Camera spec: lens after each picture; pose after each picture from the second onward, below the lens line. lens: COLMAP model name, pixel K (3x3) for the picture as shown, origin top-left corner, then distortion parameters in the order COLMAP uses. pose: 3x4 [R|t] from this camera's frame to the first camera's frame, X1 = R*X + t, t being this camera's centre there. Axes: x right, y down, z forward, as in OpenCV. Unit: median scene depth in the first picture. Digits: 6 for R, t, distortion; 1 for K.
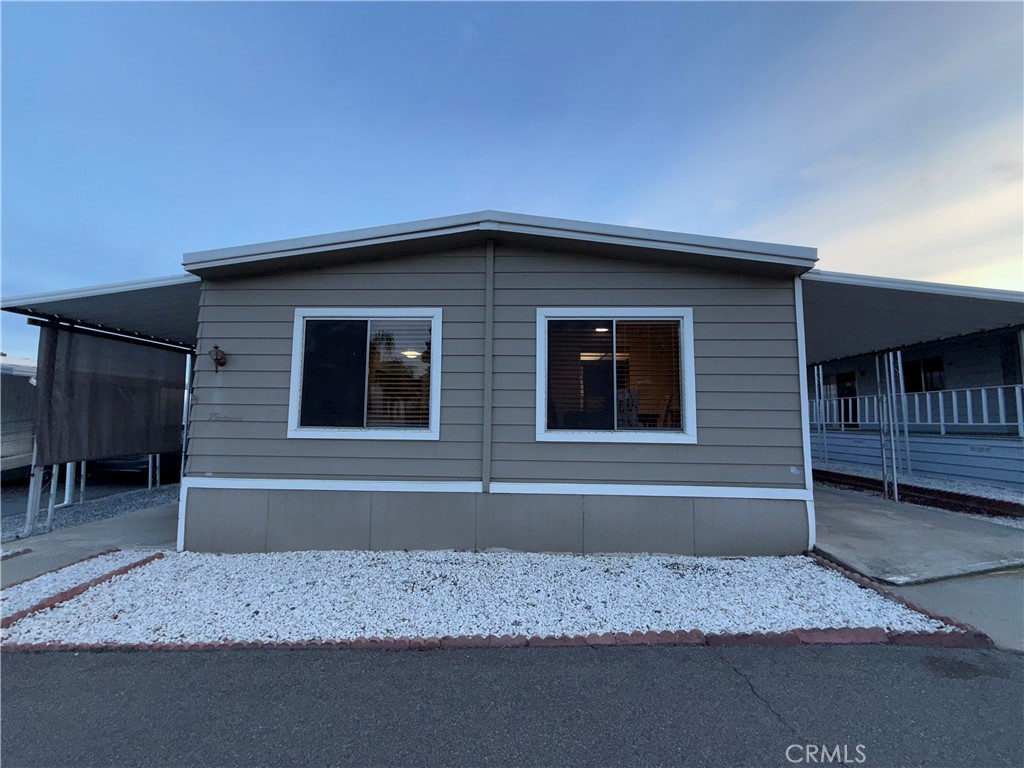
lens RADIAL K [[408.9, 0, 508.8], [0, 408.9, 382.6], [0, 0, 1]] dist [0.000115, 0.000547]
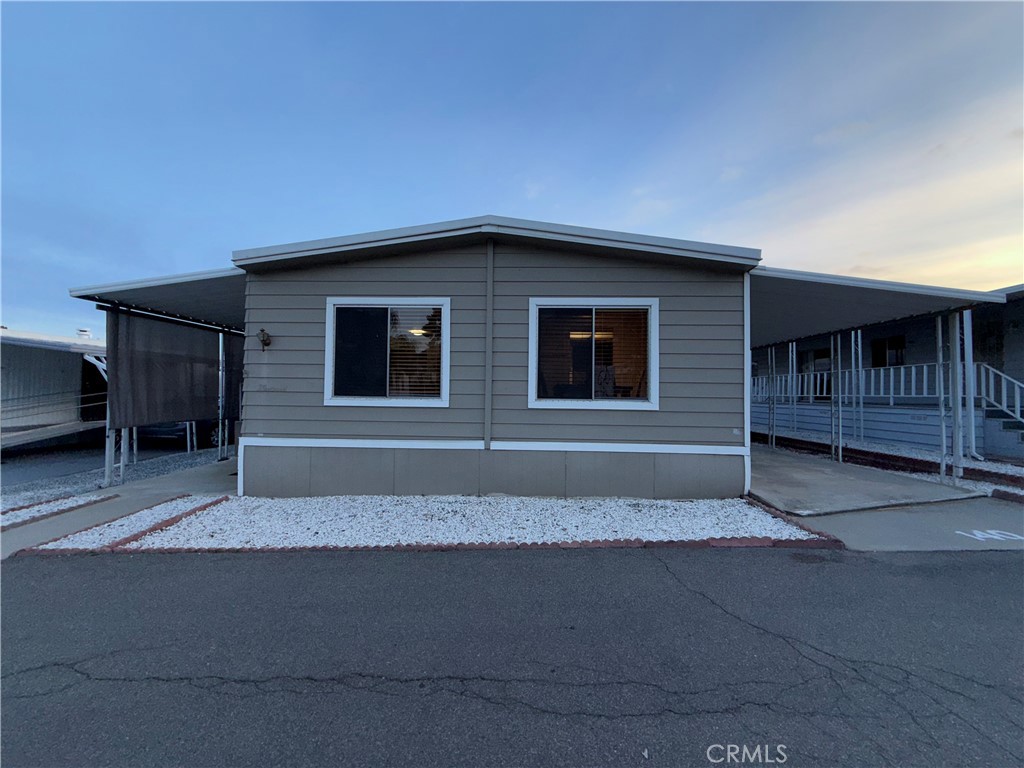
lens RADIAL K [[408.9, 0, 508.6], [0, 408.9, 382.7], [0, 0, 1]] dist [0.000115, 0.000547]
pose [[0.999999, 0.001370, 0.000981, 0.006723], [-0.001429, 0.997981, 0.063500, -0.010480], [-0.000892, -0.063501, 0.997981, -0.215639]]
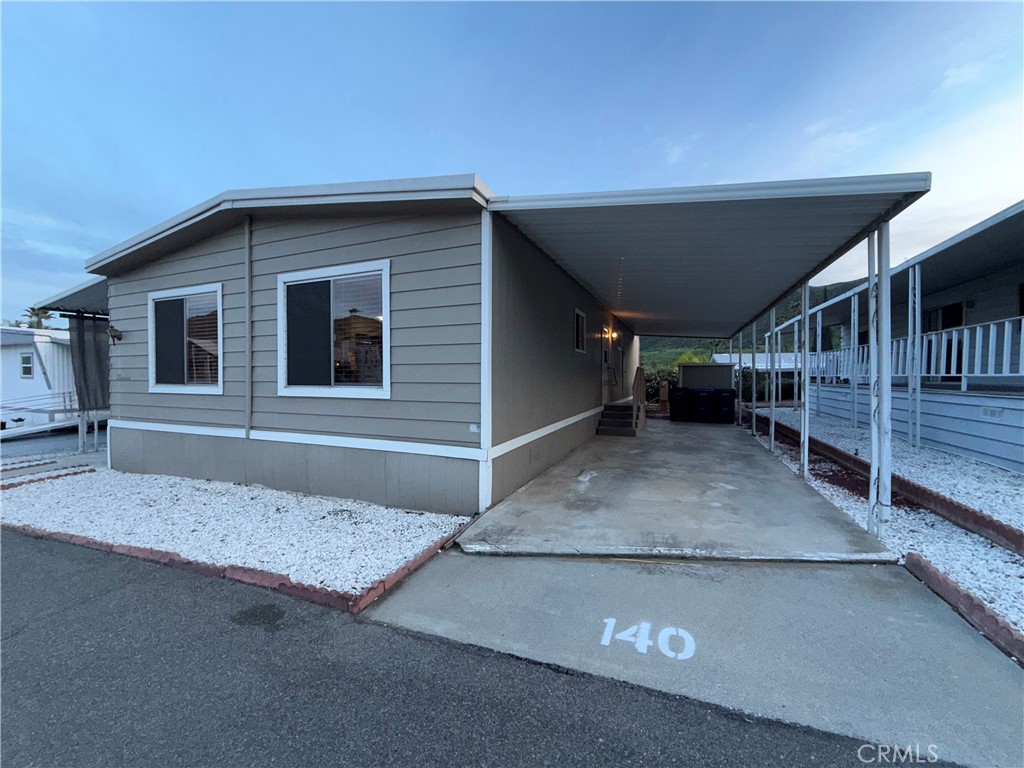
lens RADIAL K [[408.9, 0, 507.1], [0, 408.9, 382.9], [0, 0, 1]] dist [0.000115, 0.000547]
pose [[0.935670, -0.006031, -0.352825, 1.048141], [0.043143, 0.994308, 0.097415, 0.024858], [0.350229, -0.106370, 0.930605, 0.171128]]
